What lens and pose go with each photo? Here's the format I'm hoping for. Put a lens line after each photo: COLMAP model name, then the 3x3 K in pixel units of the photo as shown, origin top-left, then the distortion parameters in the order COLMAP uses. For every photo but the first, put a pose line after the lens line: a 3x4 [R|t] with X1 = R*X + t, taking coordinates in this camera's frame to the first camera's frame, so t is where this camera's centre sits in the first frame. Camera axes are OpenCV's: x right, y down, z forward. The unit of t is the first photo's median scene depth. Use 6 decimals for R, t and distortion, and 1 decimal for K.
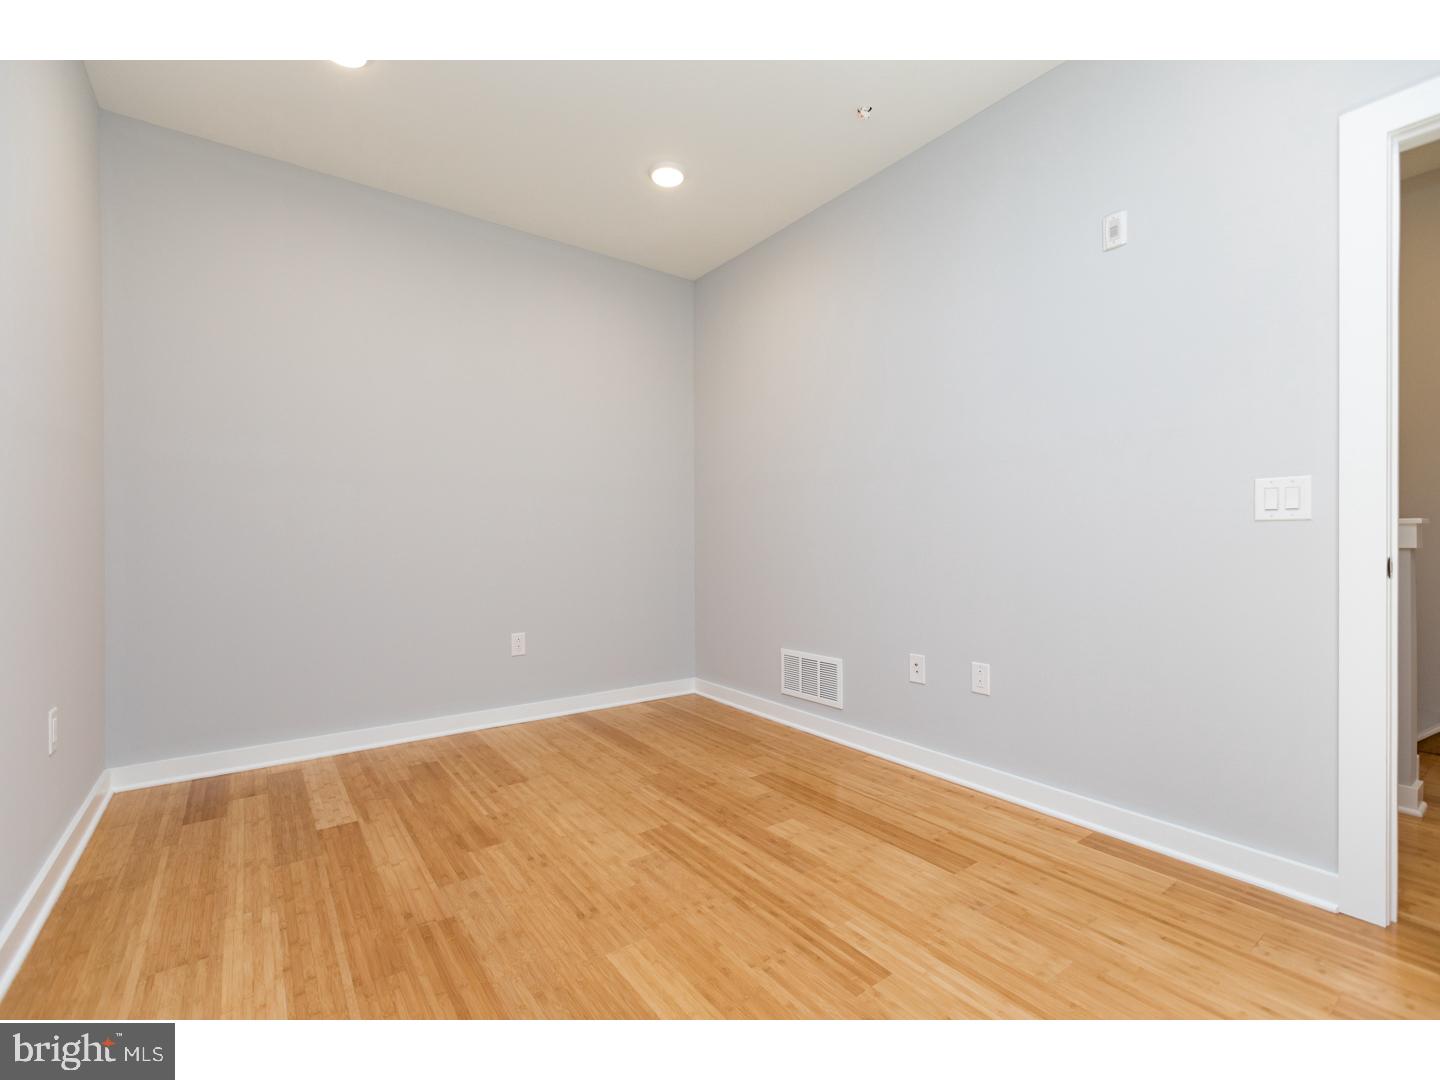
lens RADIAL K [[637.9, 0, 716.3], [0, 637.9, 543.1], [0, 0, 1]] dist [-0.000490, -0.000154]
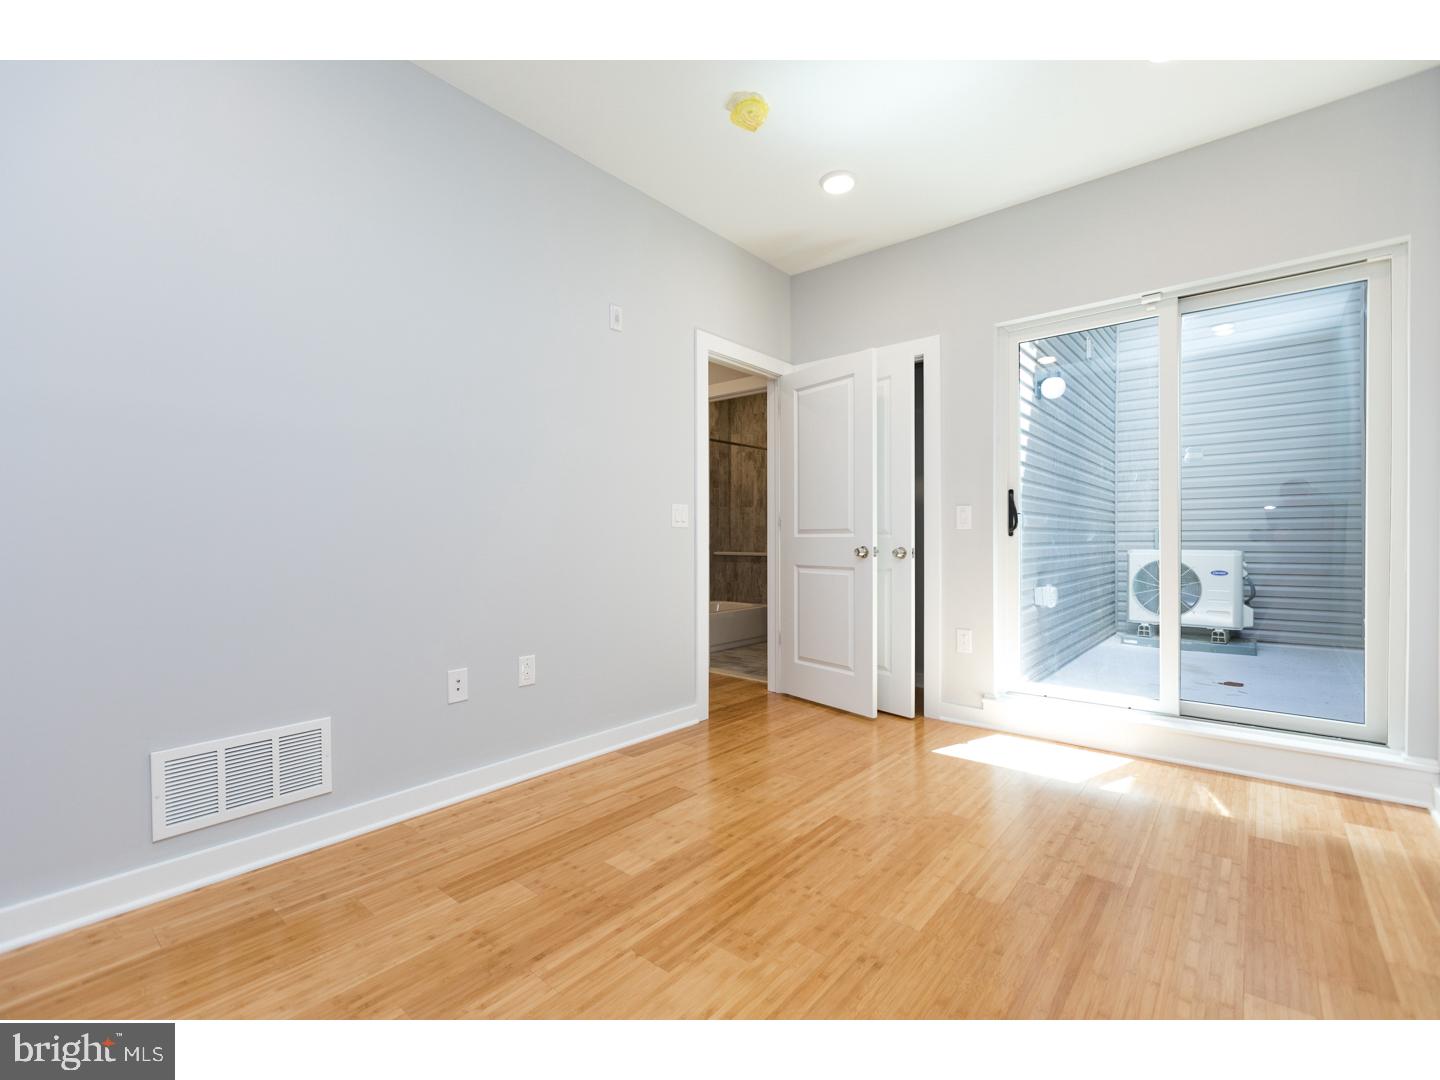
lens RADIAL K [[637.9, 0, 716.3], [0, 637.9, 543.1], [0, 0, 1]] dist [-0.000490, -0.000154]
pose [[-0.233001, -0.003202, 0.972471, -0.897985], [0.006899, 0.999964, 0.004945, 0.001131], [-0.972452, 0.007861, -0.232970, 1.261315]]
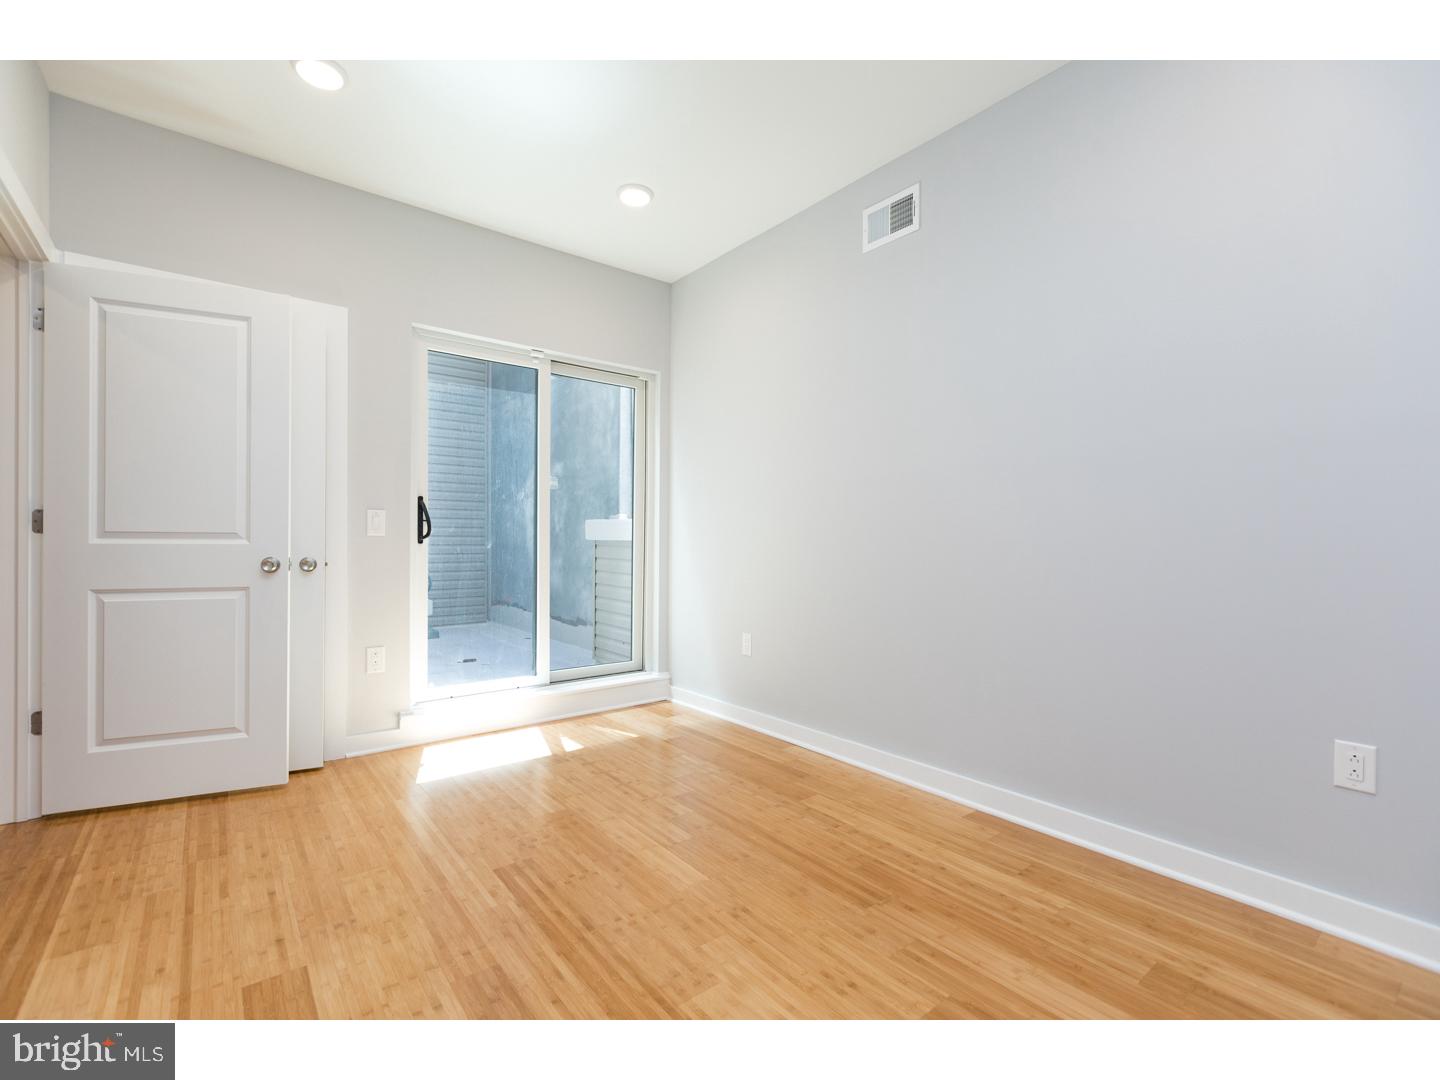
lens RADIAL K [[635.7, 0, 718.2], [0, 635.7, 542.1], [0, 0, 1]] dist [0.001044, -0.000092]
pose [[-0.999163, -0.004175, -0.040688, -0.109962], [-0.004399, 0.999976, 0.005430, -0.021315], [0.040664, 0.005605, -0.999157, 1.817001]]
